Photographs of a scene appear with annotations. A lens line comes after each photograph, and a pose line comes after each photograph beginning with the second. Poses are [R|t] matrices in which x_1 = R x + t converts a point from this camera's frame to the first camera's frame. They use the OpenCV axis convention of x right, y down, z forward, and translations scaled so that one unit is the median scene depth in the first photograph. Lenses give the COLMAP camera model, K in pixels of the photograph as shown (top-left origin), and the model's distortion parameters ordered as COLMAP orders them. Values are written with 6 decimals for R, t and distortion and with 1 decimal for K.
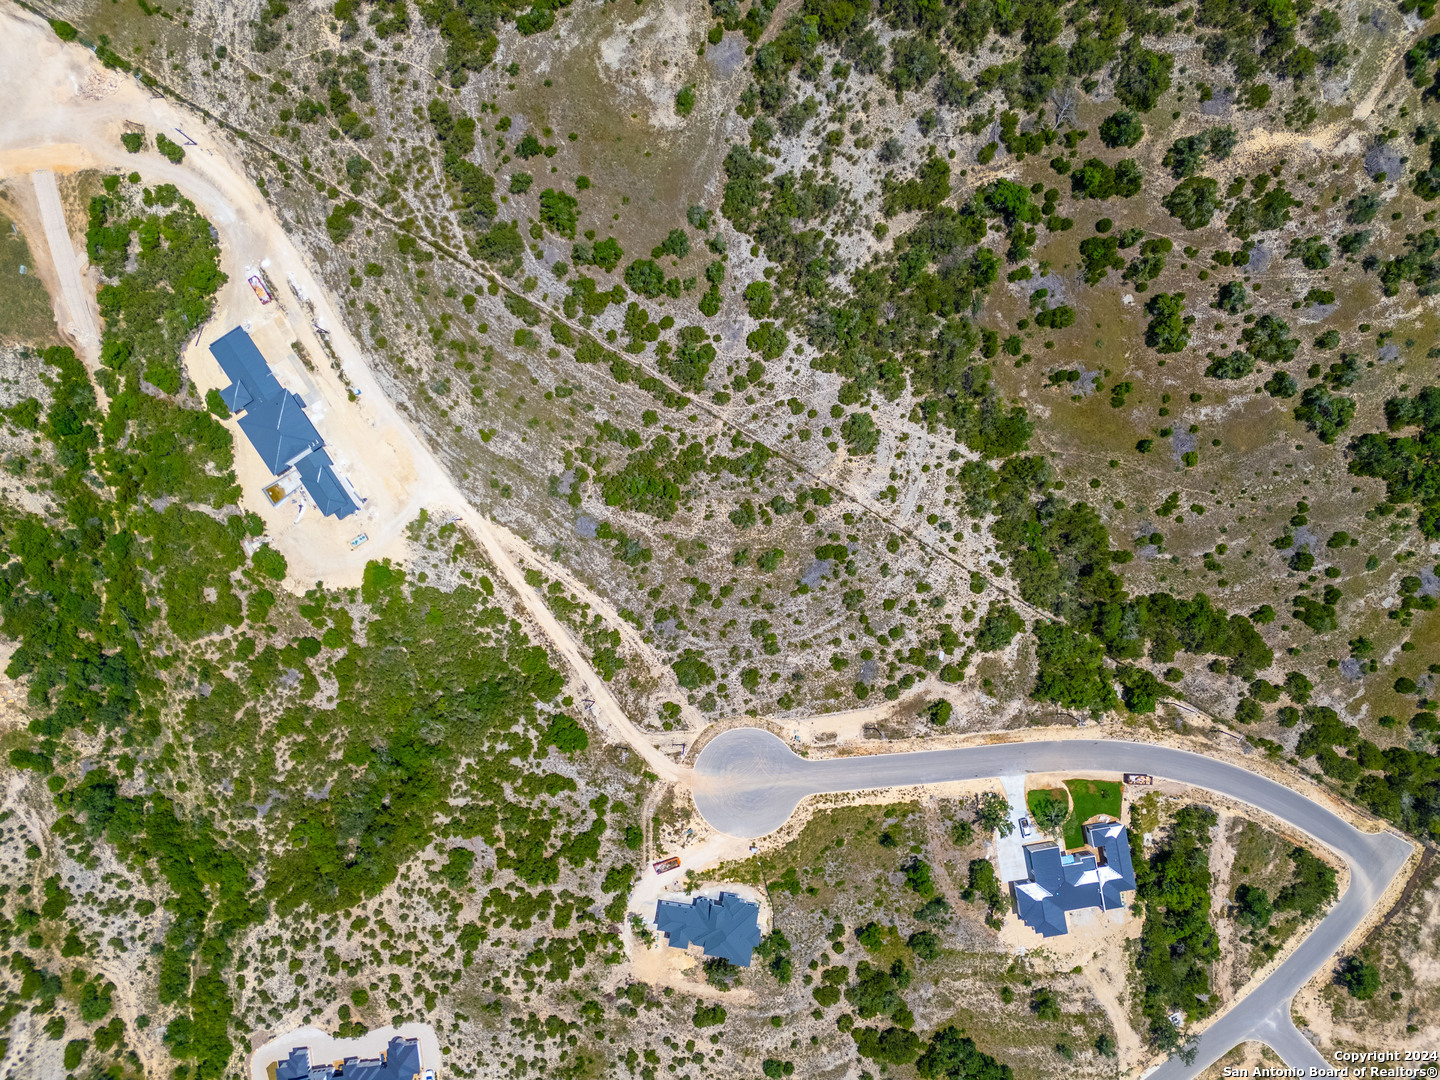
lens RADIAL K [[1058.8, 0, 726.5], [0, 1058.8, 547.8], [0, 0, 1]] dist [0.085957, -0.082020]
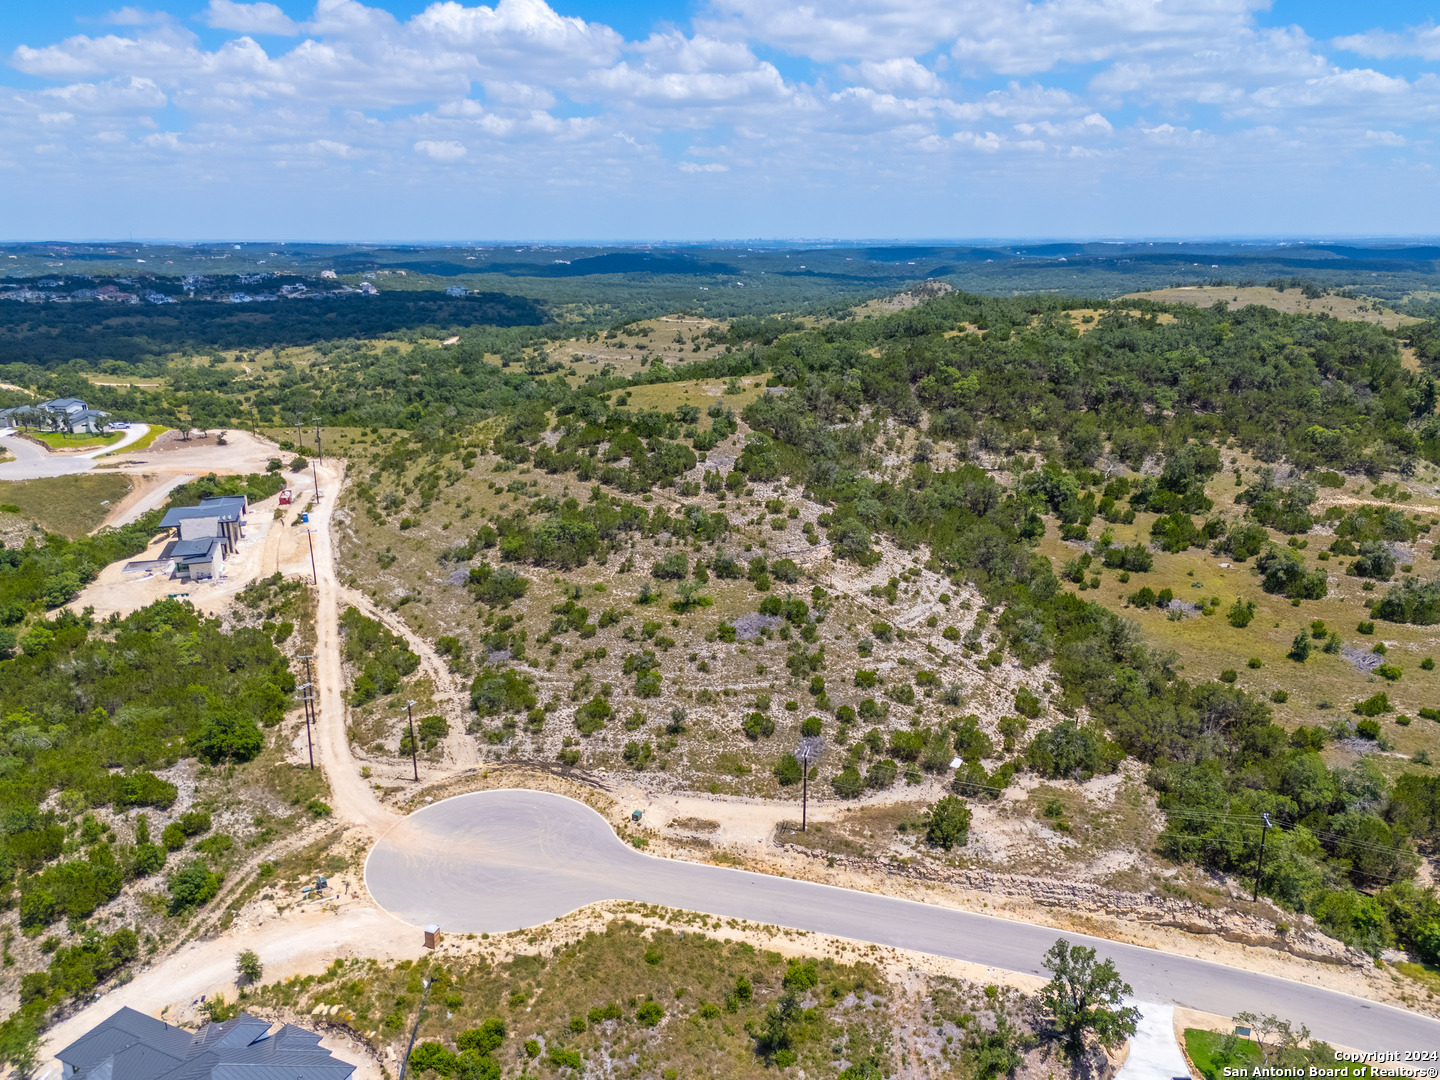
lens RADIAL K [[1065.3, 0, 720.0], [0, 1065.3, 540.0], [0, 0, 1]] dist [0.072244, -0.082870]
pose [[0.962710, 0.061236, -0.263514, 0.224126], [-0.270258, 0.261806, -0.926509, 0.588246], [0.012254, 0.963176, 0.268593, 0.764053]]
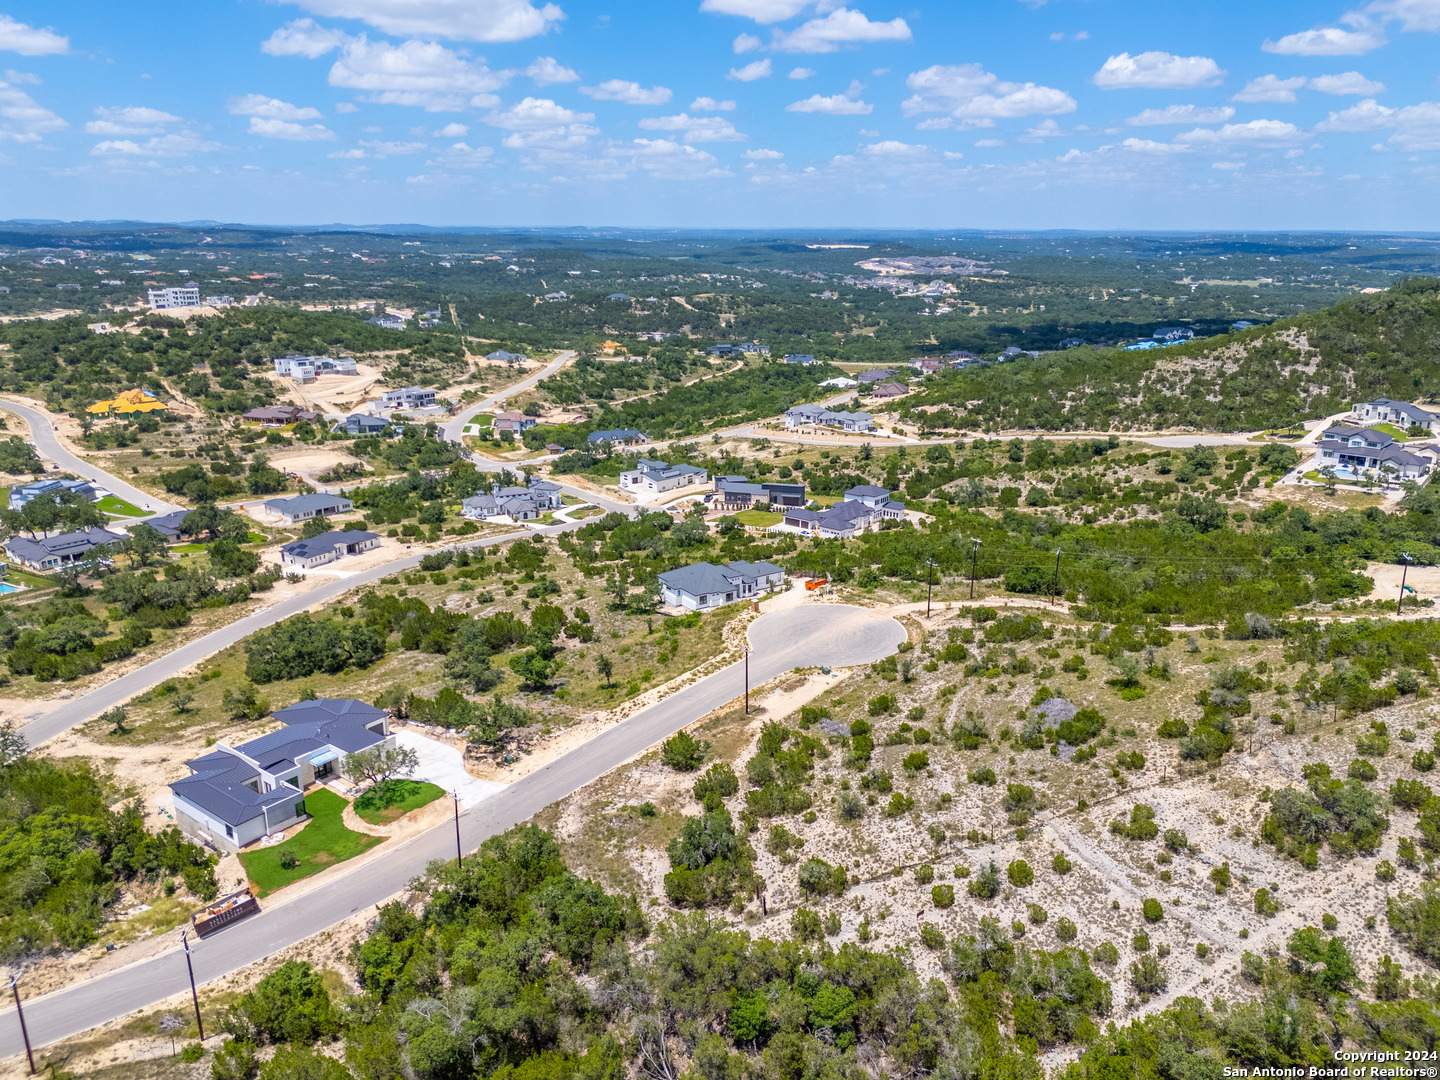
lens RADIAL K [[1058.8, 0, 726.5], [0, 1058.8, 547.8], [0, 0, 1]] dist [0.085957, -0.082020]
pose [[-0.730608, 0.186683, -0.656781, 0.518340], [-0.682501, -0.227996, 0.694414, -0.204734], [-0.020108, 0.955598, 0.293987, 0.756292]]
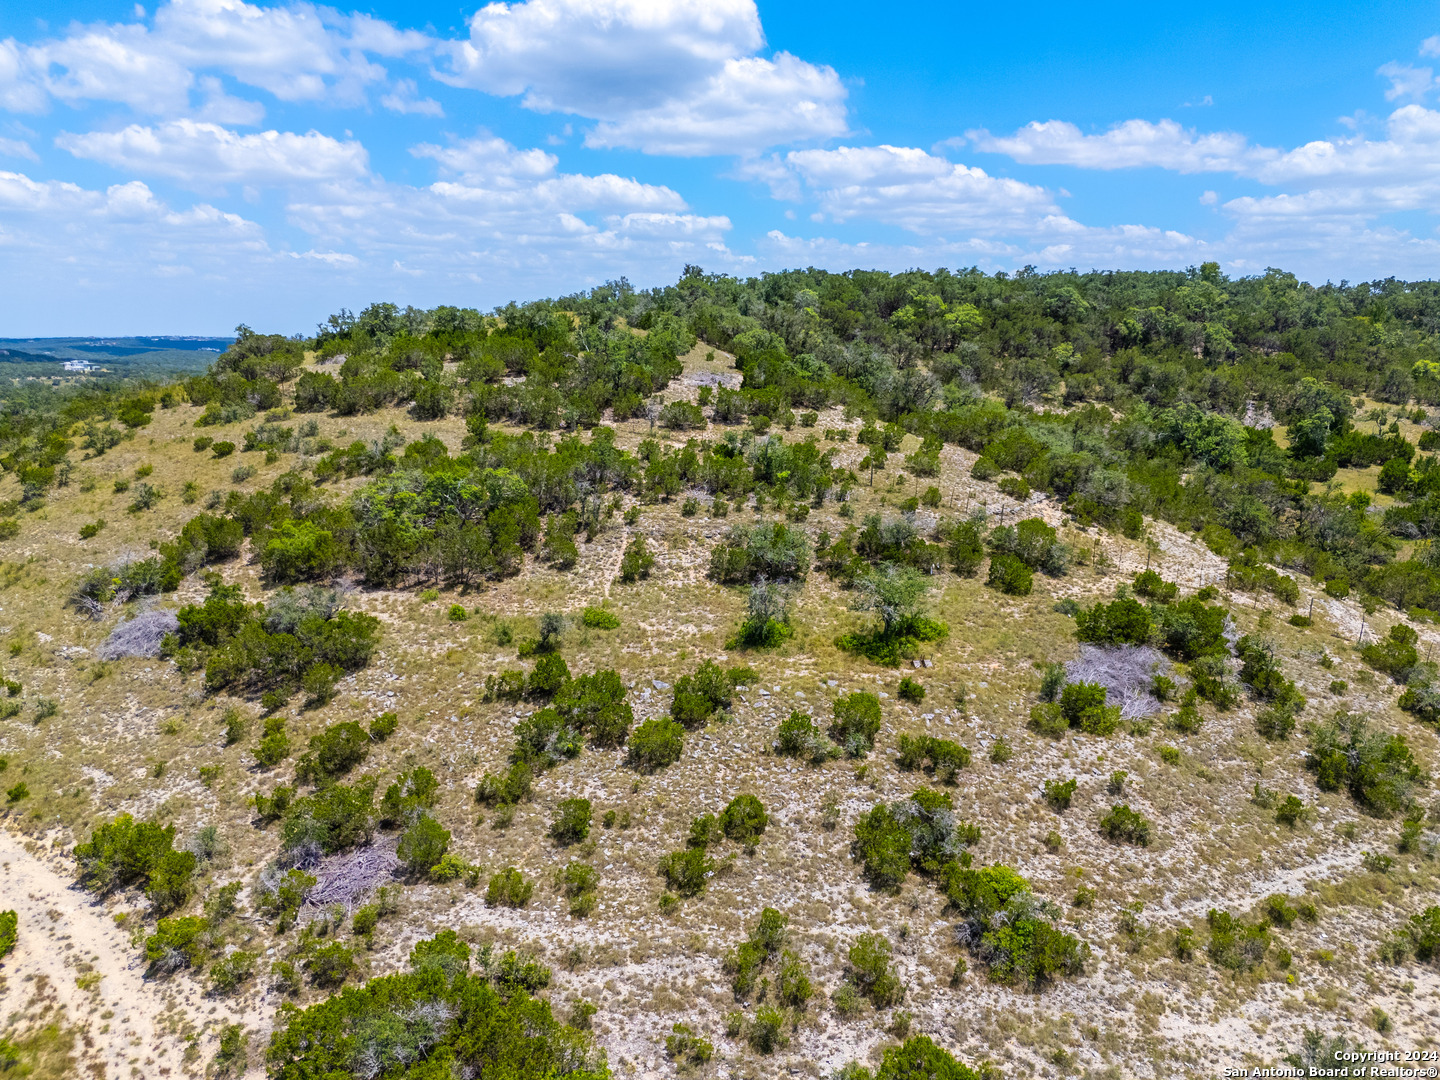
lens RADIAL K [[1065.3, 0, 720.0], [0, 1065.3, 540.0], [0, 0, 1]] dist [0.072244, -0.082870]
pose [[0.999644, -0.014929, 0.022096, -0.000903], [0.024504, 0.187319, -0.981994, 0.226845], [0.010521, 0.982186, 0.187618, 0.910001]]
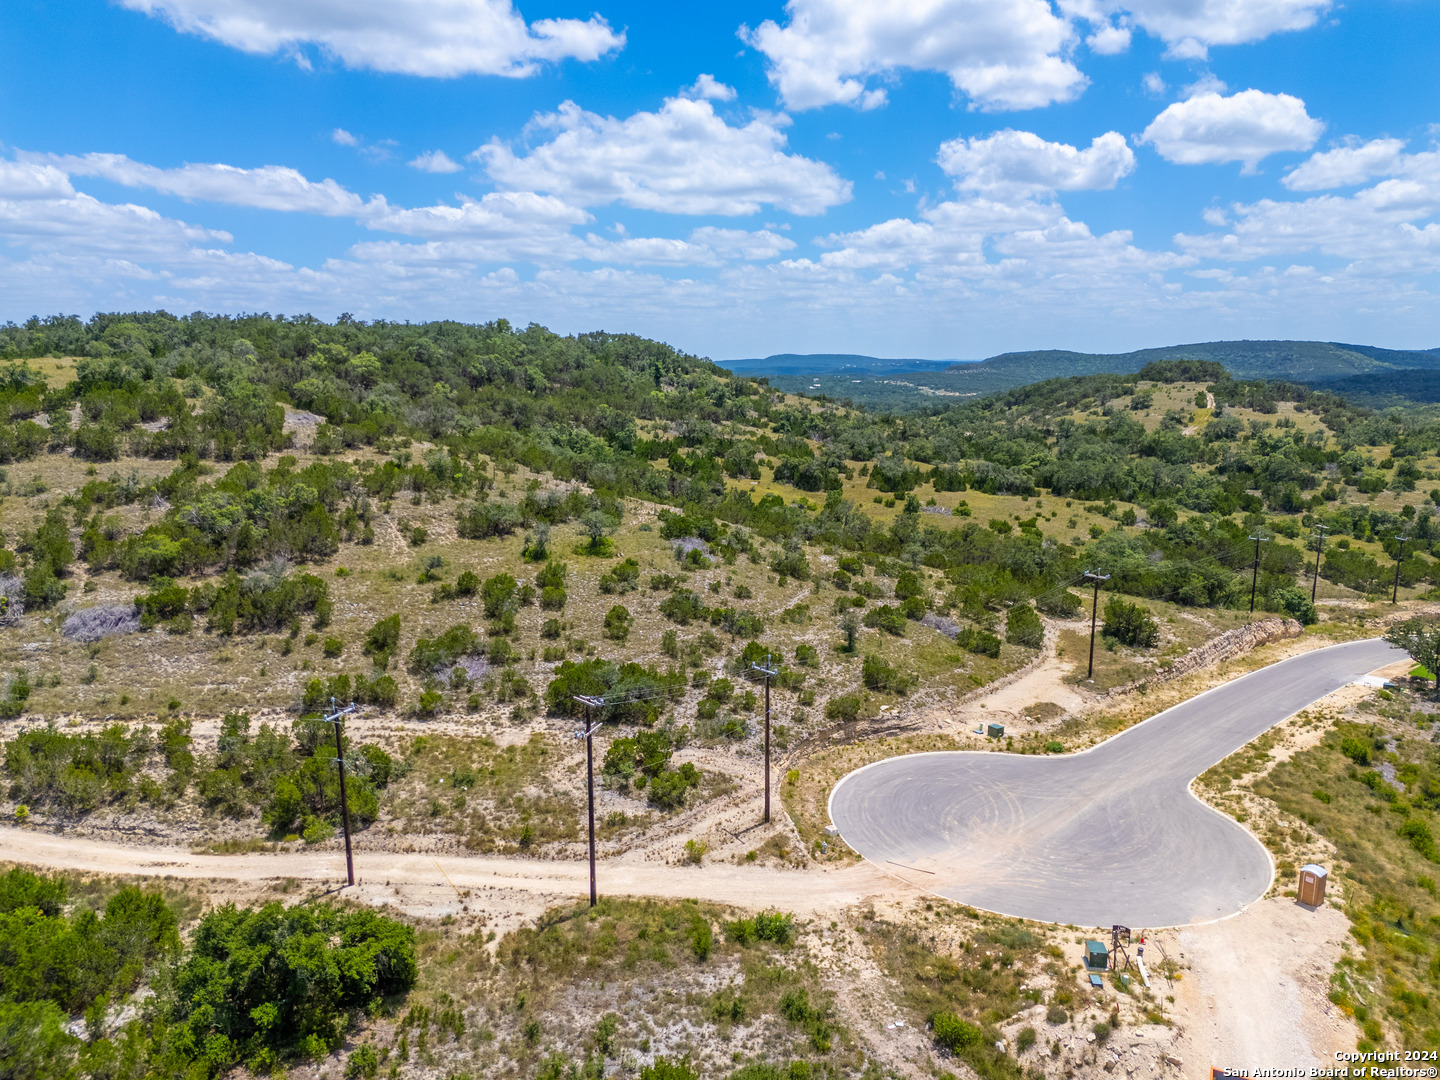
lens RADIAL K [[1058.8, 0, 726.5], [0, 1058.8, 547.8], [0, 0, 1]] dist [0.085957, -0.082020]
pose [[0.727013, -0.136208, 0.672978, -0.211959], [0.686429, 0.120821, -0.717090, 0.357250], [0.016364, 0.983285, 0.181336, 0.895577]]
